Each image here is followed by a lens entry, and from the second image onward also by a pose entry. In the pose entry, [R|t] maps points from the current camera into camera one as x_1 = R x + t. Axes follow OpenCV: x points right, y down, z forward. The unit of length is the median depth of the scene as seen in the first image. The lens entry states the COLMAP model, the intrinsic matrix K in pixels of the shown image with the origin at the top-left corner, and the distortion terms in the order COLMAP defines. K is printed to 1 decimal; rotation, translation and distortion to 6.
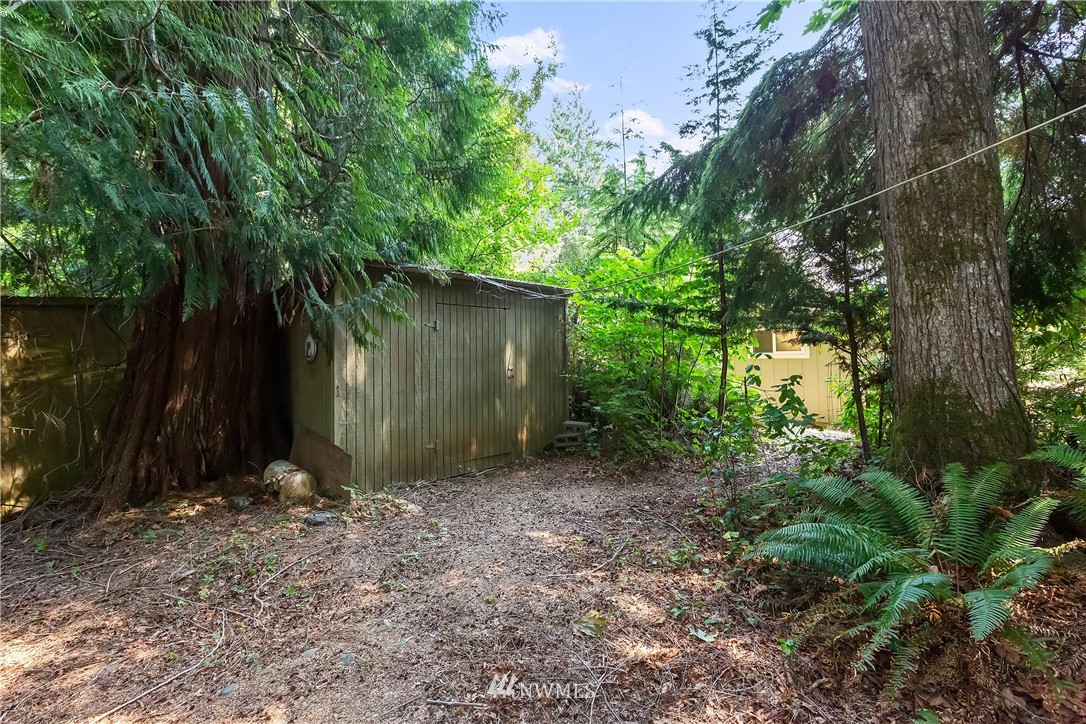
lens RADIAL K [[463.8, 0, 543.0], [0, 463.8, 362.0], [0, 0, 1]] dist [-0.000459, -0.000143]
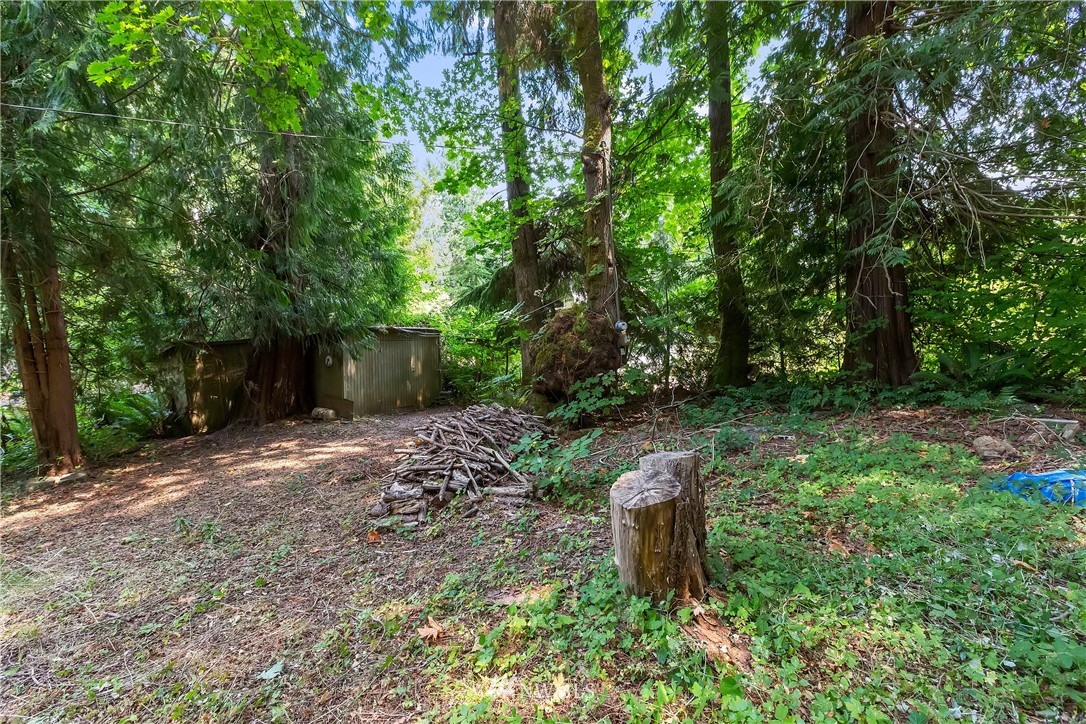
lens RADIAL K [[463.8, 0, 543.0], [0, 463.8, 362.0], [0, 0, 1]] dist [-0.000459, -0.000143]
pose [[0.976924, -0.027073, 0.211866, 0.074736], [0.025588, 0.999625, 0.009751, -0.018265], [-0.212050, -0.004105, 0.977250, -1.492351]]
